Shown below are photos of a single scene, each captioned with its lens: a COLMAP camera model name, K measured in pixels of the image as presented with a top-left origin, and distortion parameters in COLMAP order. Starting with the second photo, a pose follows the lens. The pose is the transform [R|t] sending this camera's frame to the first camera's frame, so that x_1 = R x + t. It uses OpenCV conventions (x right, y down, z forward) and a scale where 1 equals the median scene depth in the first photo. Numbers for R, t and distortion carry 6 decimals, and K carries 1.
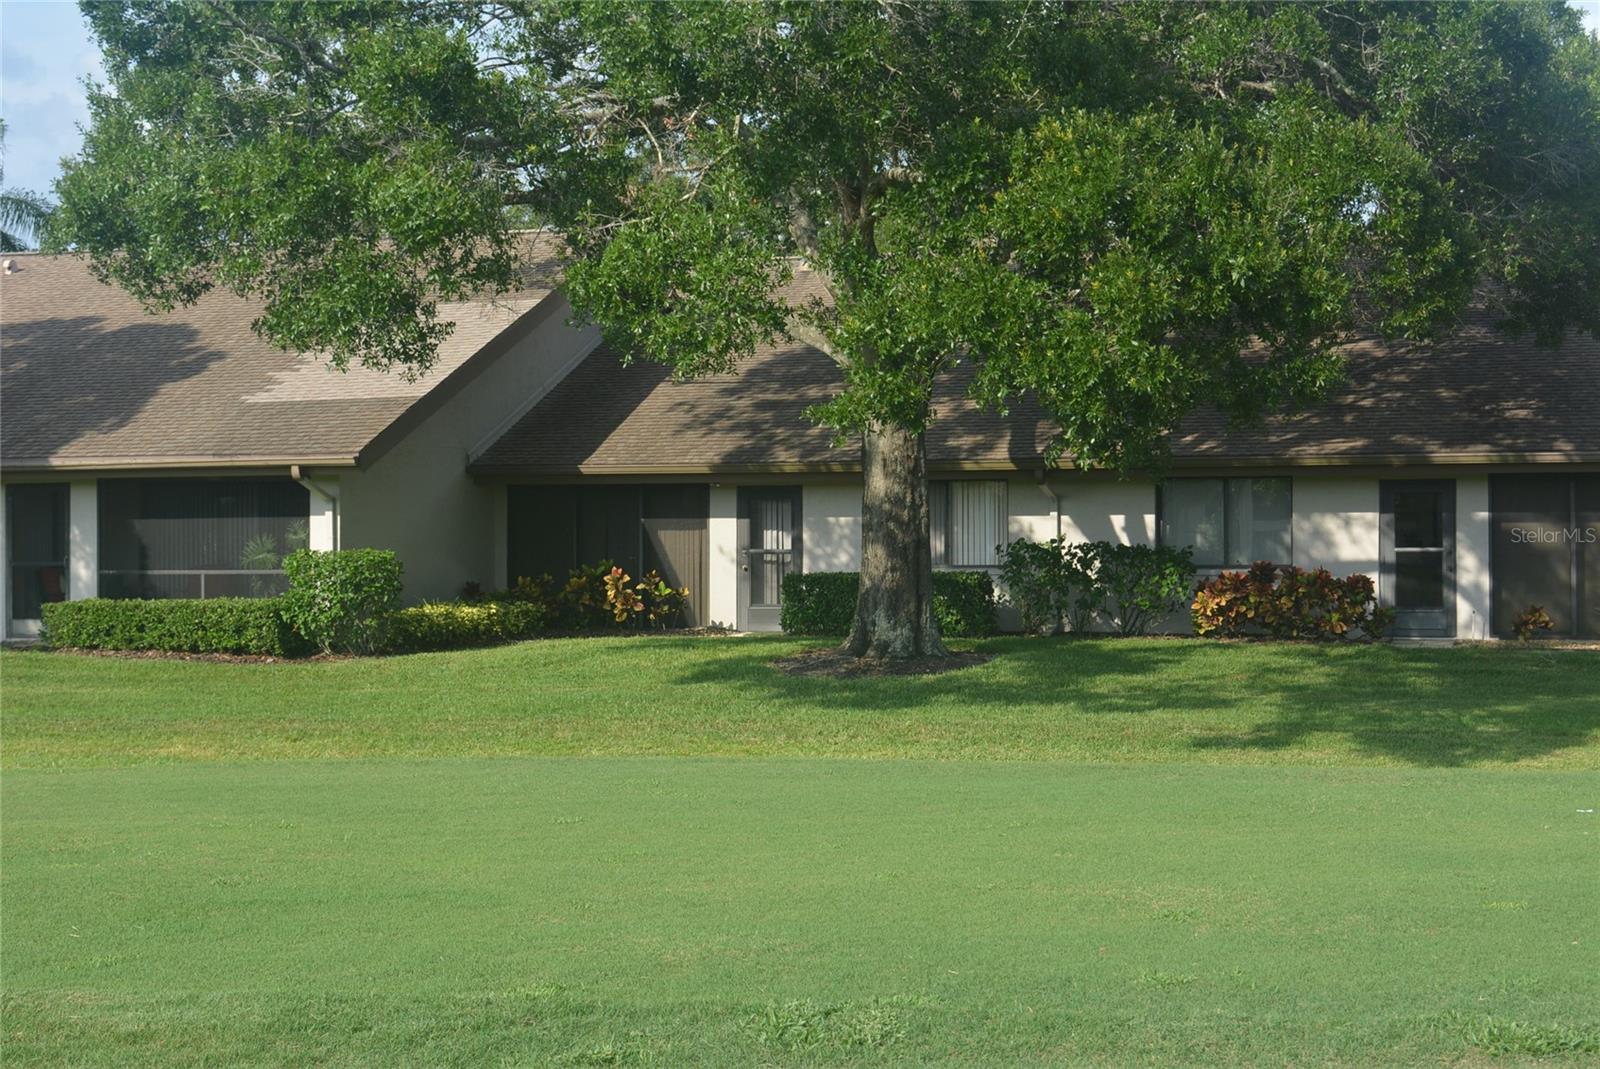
lens RADIAL K [[1675.0, 0, 800.7], [0, 1675.0, 536.8], [0, 0, 1]] dist [-0.020053, 0.000000]
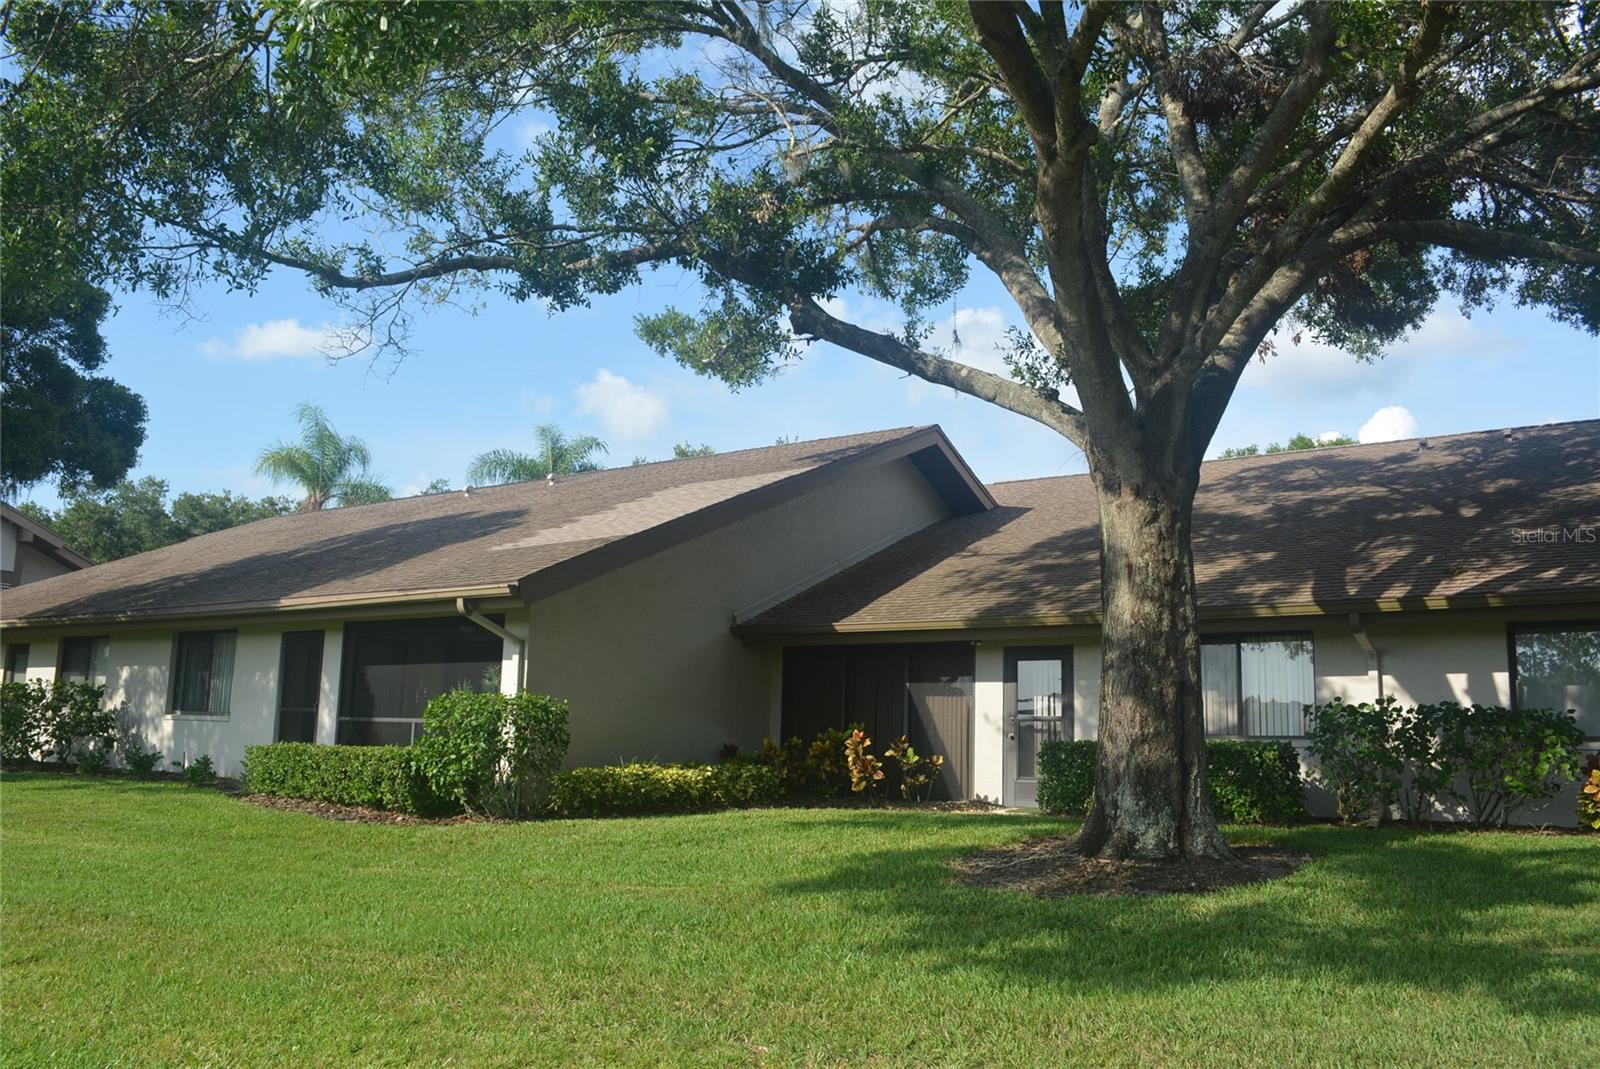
lens RADIAL K [[1251.6, 0, 776.9], [0, 1251.6, 524.3], [0, 0, 1]] dist [-0.072639, -0.005722]
pose [[0.961094, -0.020404, -0.275466, 0.038526], [-0.023969, 0.987346, -0.156761, 0.015846], [0.275179, 0.157265, 0.948443, 0.344209]]
